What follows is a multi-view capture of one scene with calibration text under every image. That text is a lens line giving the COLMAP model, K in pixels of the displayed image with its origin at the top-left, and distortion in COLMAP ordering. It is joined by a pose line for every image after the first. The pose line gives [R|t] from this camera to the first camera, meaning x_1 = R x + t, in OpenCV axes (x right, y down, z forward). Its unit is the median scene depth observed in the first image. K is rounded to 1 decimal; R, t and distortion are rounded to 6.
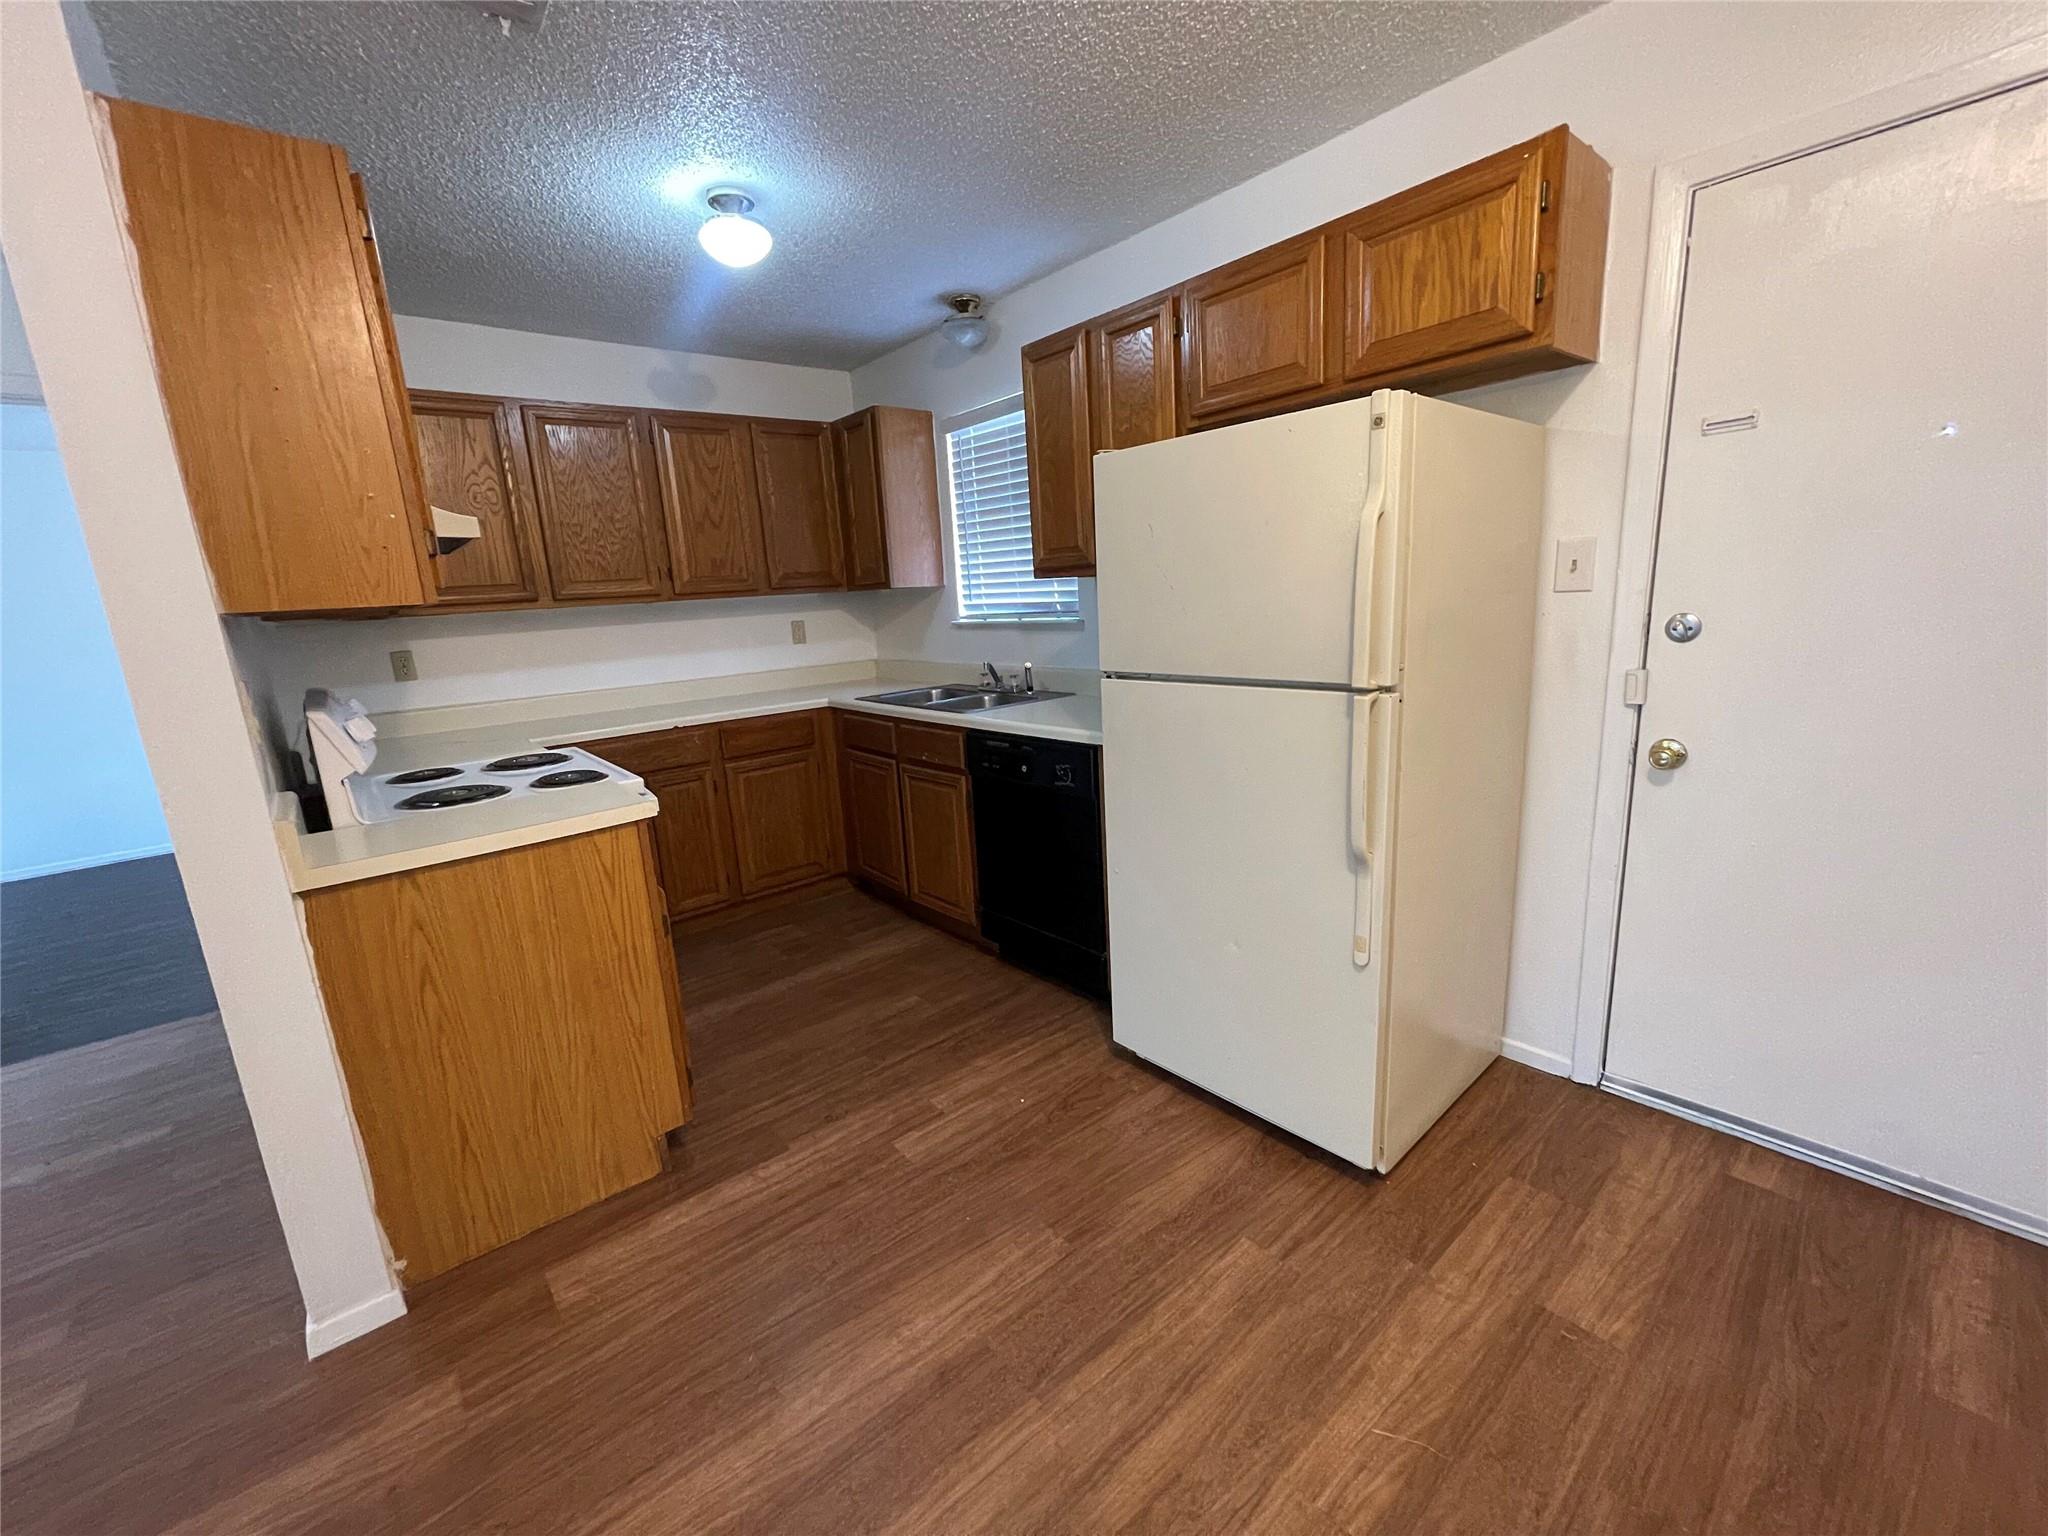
lens RADIAL K [[831.4, 0, 1024.0], [0, 831.4, 768.0], [0, 0, 1]] dist [-0.001480, 0.000276]
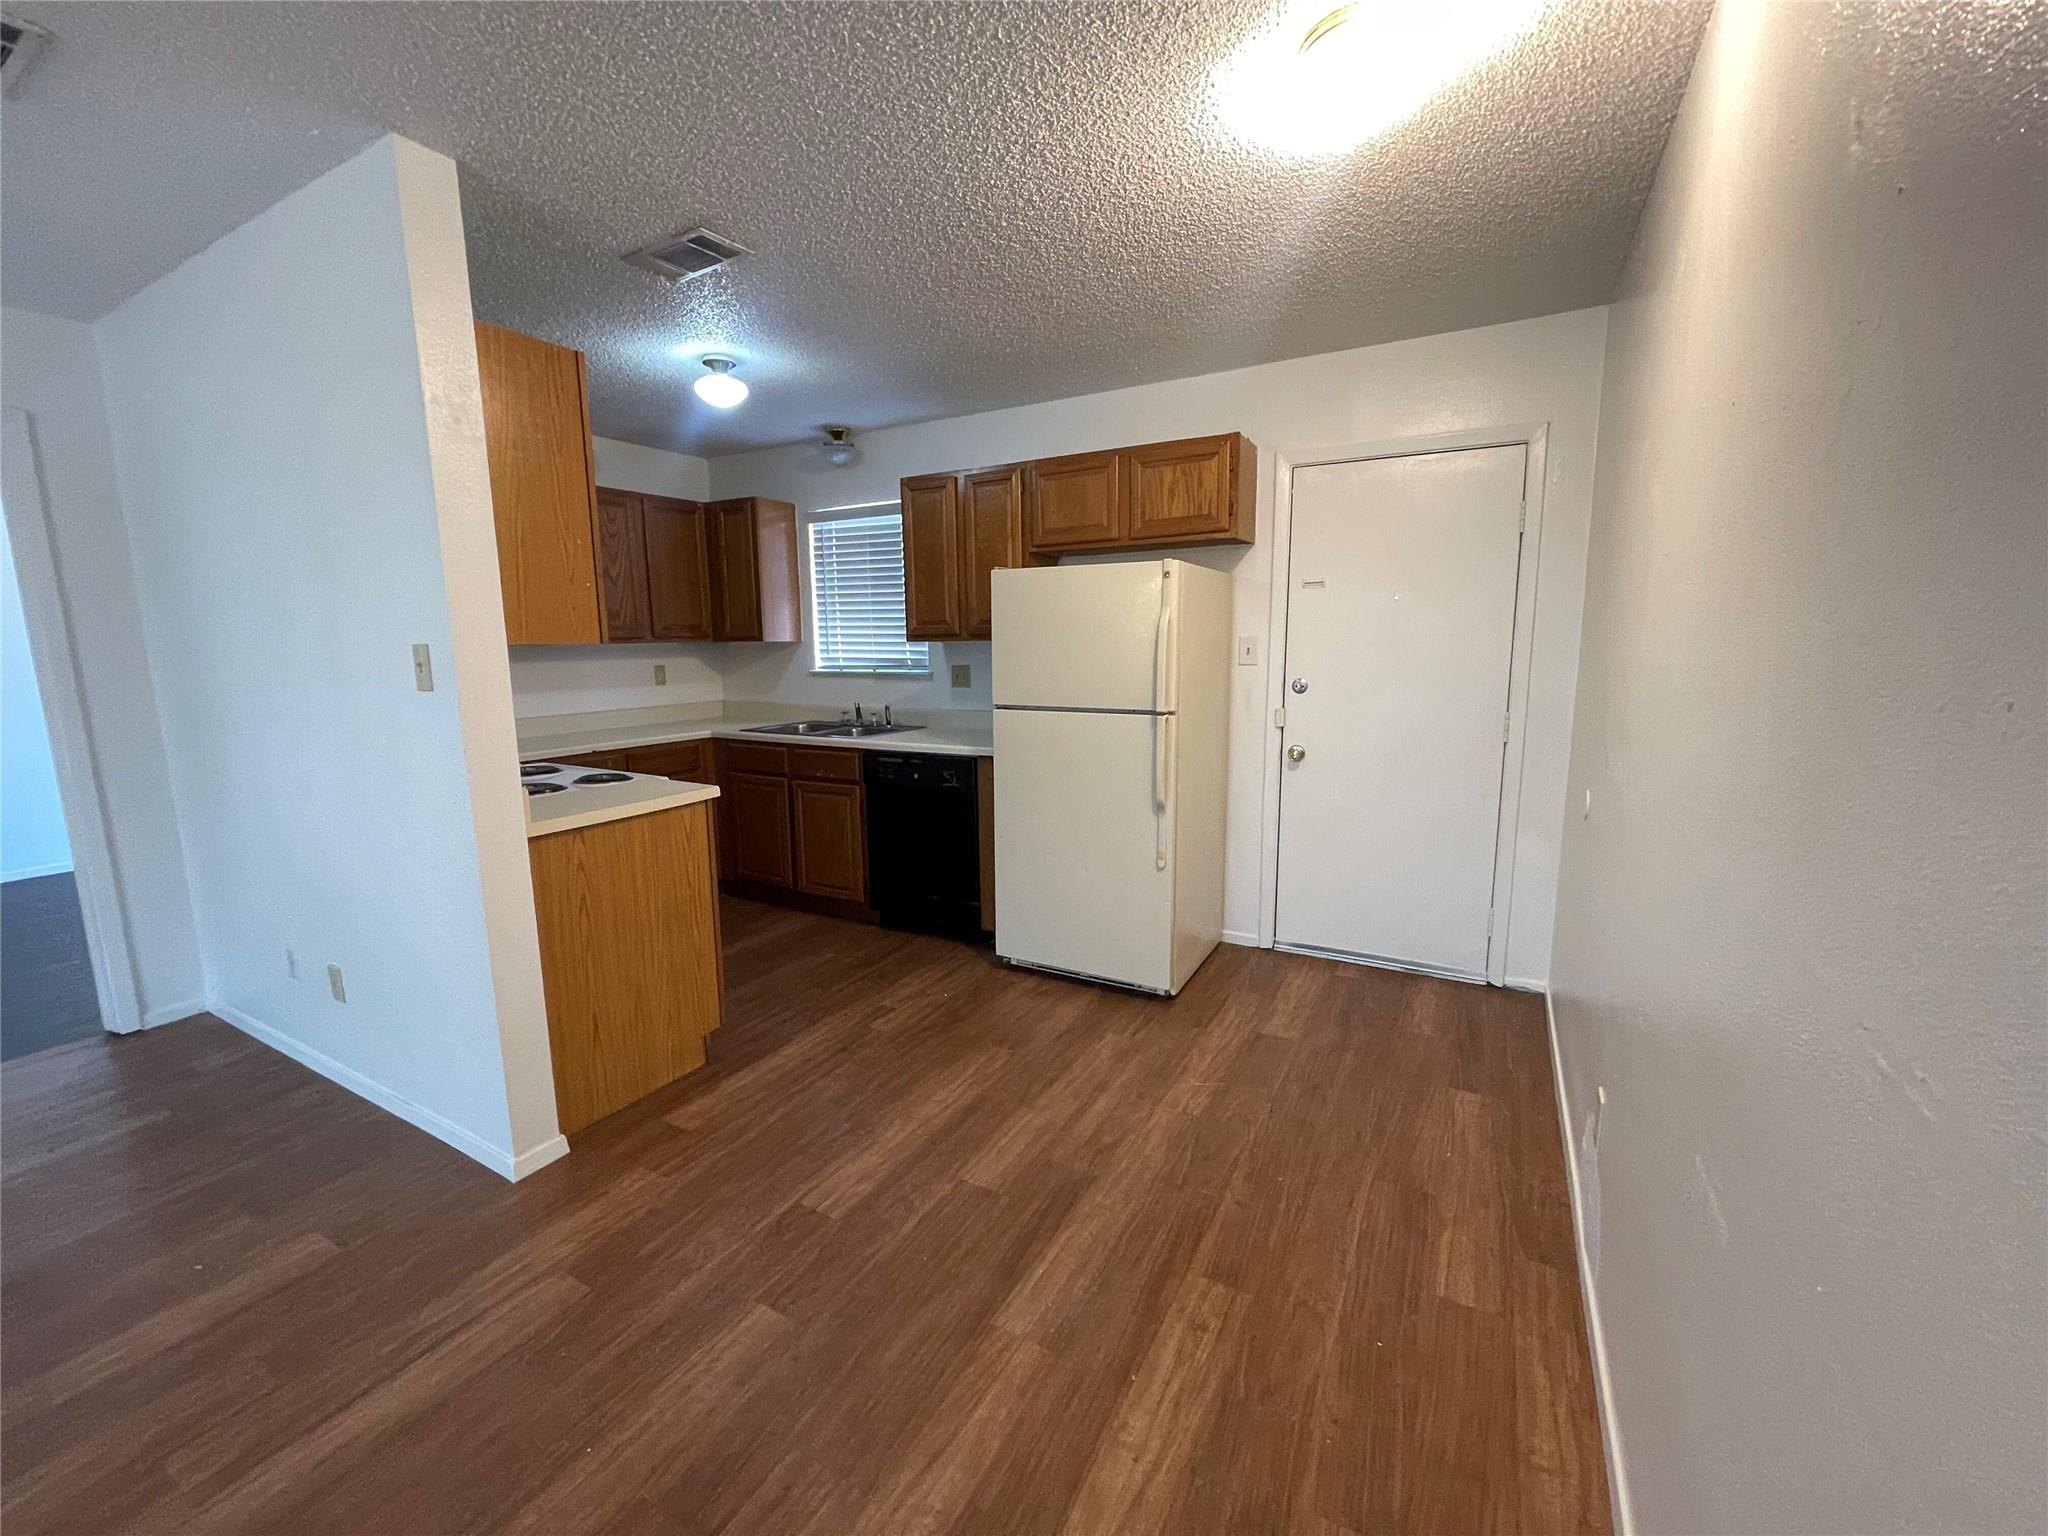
lens RADIAL K [[821.7, 0, 1037.1], [0, 821.7, 769.8], [0, 0, 1]] dist [0.000477, 0.000028]
pose [[0.932418, -0.008866, 0.361272, -0.377341], [0.032663, 0.997675, -0.059816, 0.097300], [-0.359901, 0.067574, 0.930540, -0.437957]]
